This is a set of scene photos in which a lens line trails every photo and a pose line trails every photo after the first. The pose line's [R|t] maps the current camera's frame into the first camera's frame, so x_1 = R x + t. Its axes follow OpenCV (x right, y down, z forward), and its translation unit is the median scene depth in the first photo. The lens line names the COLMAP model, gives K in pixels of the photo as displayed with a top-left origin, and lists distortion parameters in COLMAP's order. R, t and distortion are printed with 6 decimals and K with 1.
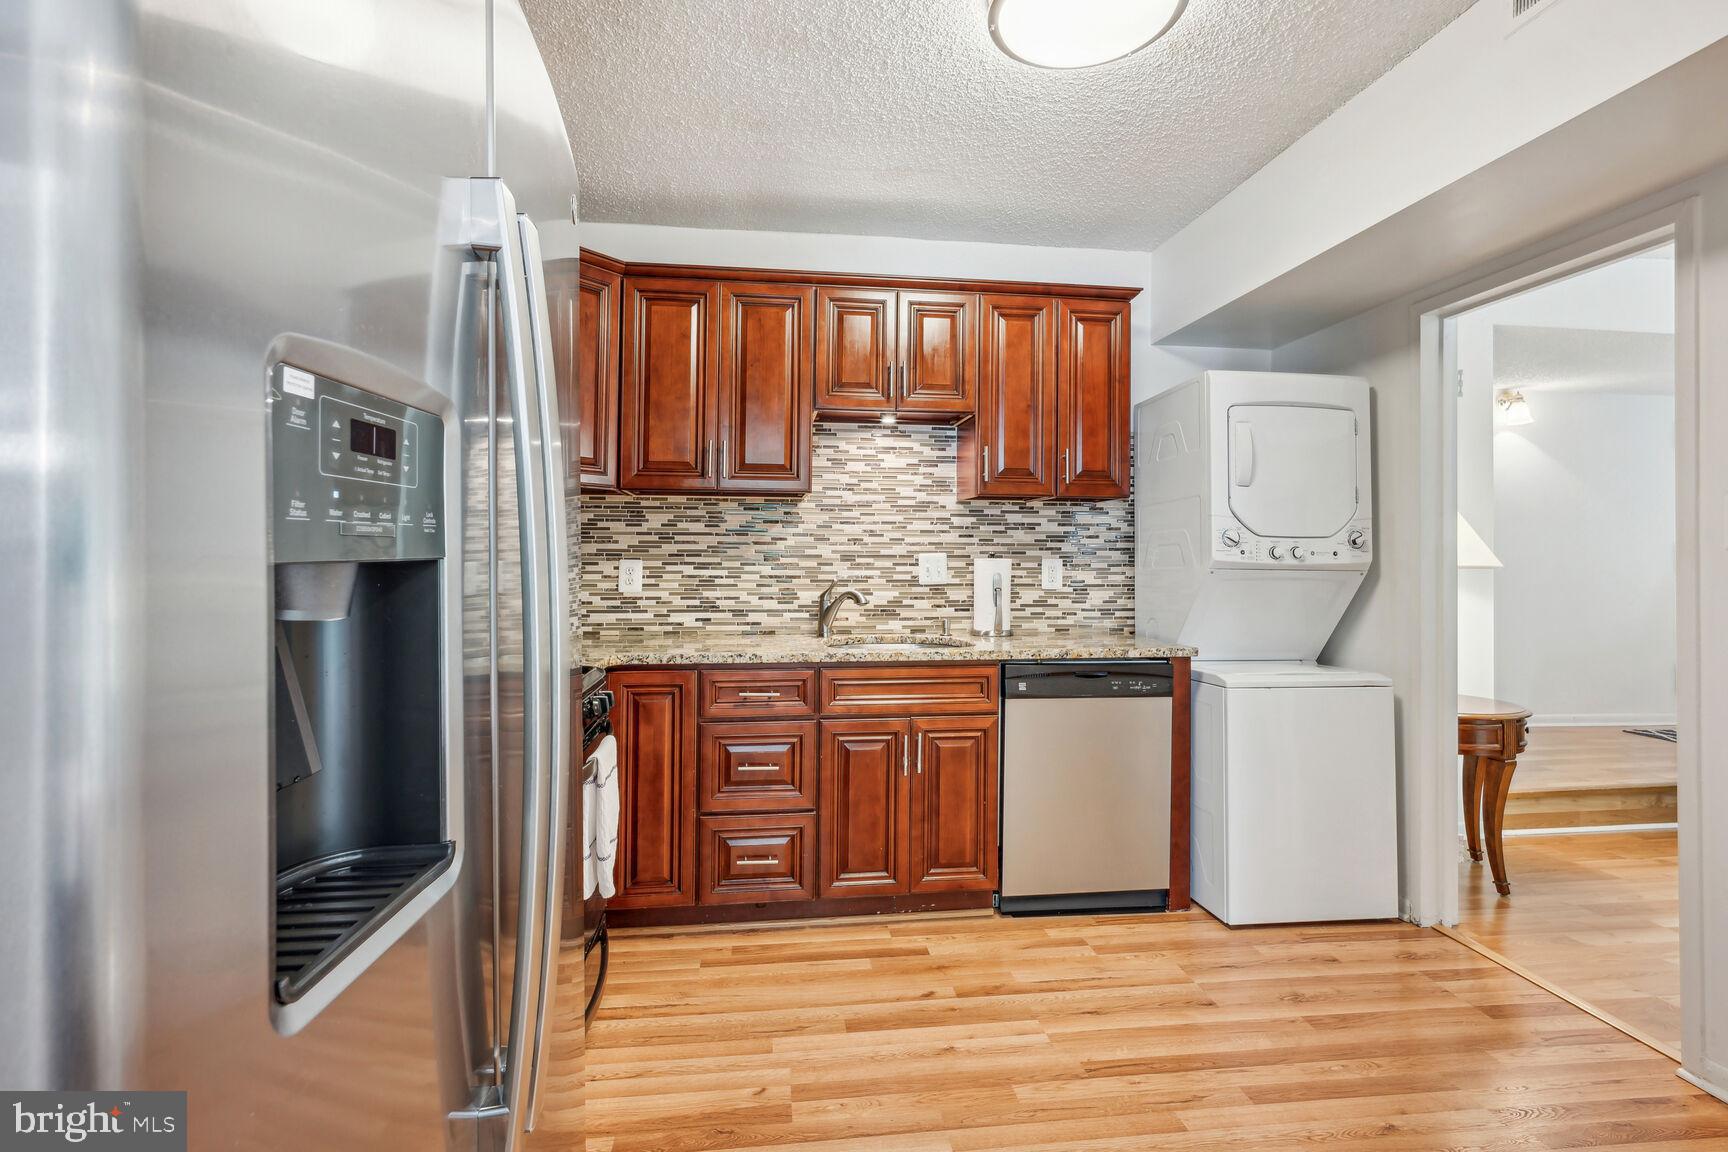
lens RADIAL K [[770.9, 0, 905.8], [0, 770.9, 544.4], [0, 0, 1]] dist [0.003363, 0.001013]
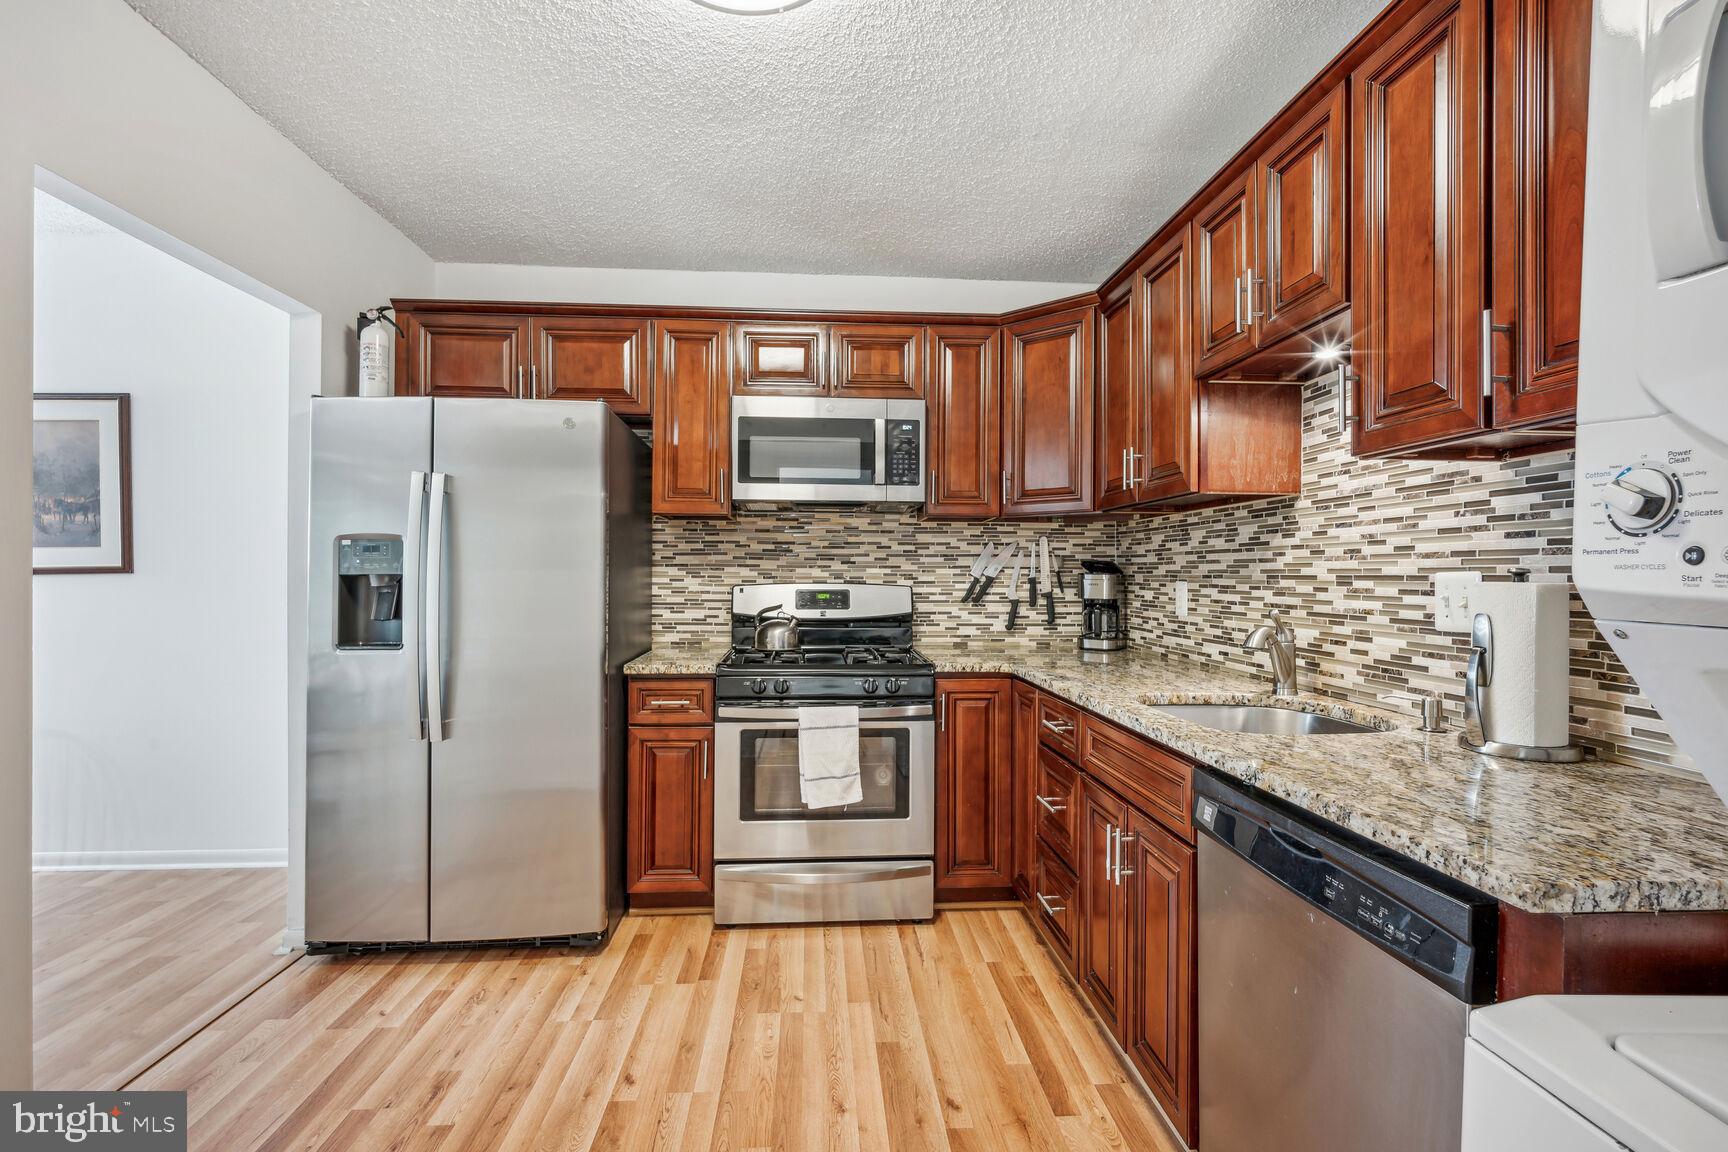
lens RADIAL K [[770.9, 0, 861.6], [0, 770.9, 572.4], [0, 0, 1]] dist [0.003363, 0.001013]
pose [[-0.049540, -0.008056, -0.998740, 0.587292], [0.012059, 0.999890, -0.008664, 0.011931], [0.998699, -0.012473, -0.049437, 0.643310]]
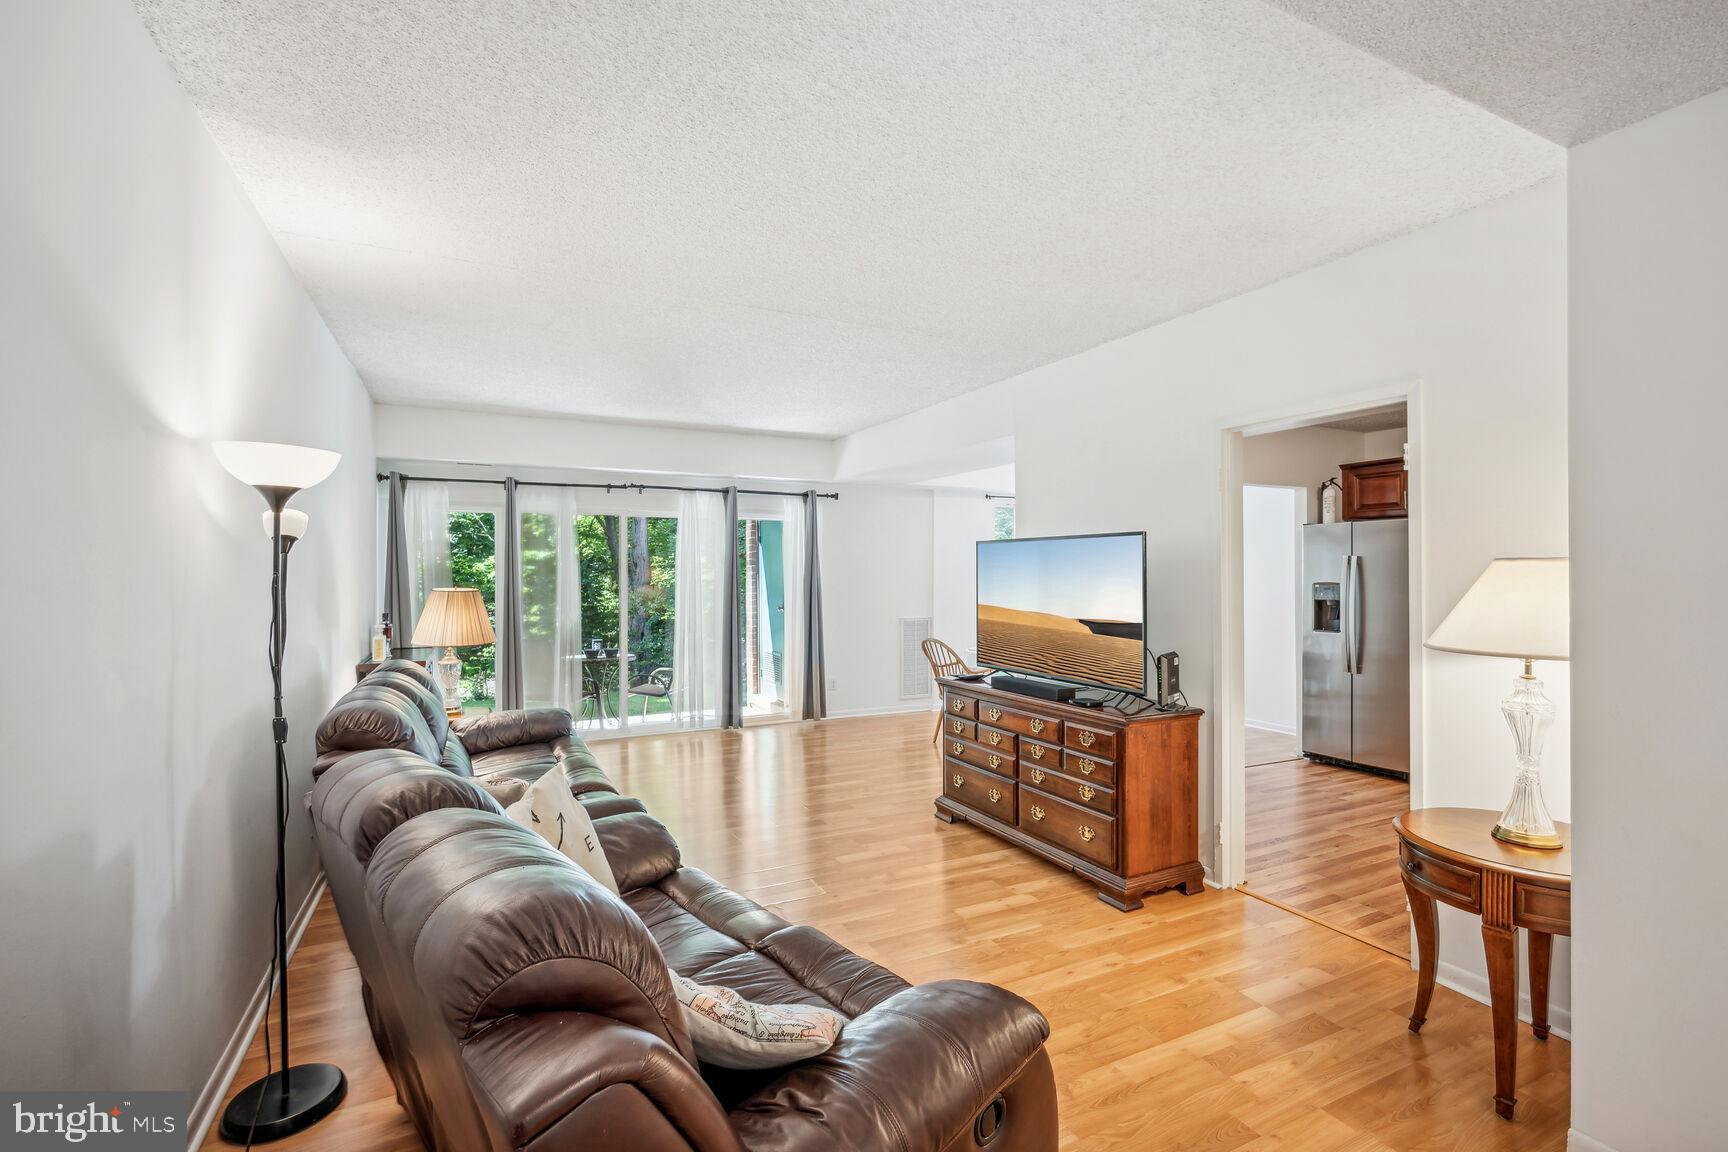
lens RADIAL K [[770.9, 0, 853.1], [0, 770.9, 572.2], [0, 0, 1]] dist [0.003363, 0.001013]
pose [[-0.933370, -0.000892, -0.358914, 1.546118], [0.004351, 0.999895, -0.013798, -0.045142], [0.358888, -0.014440, -0.933269, 1.421576]]
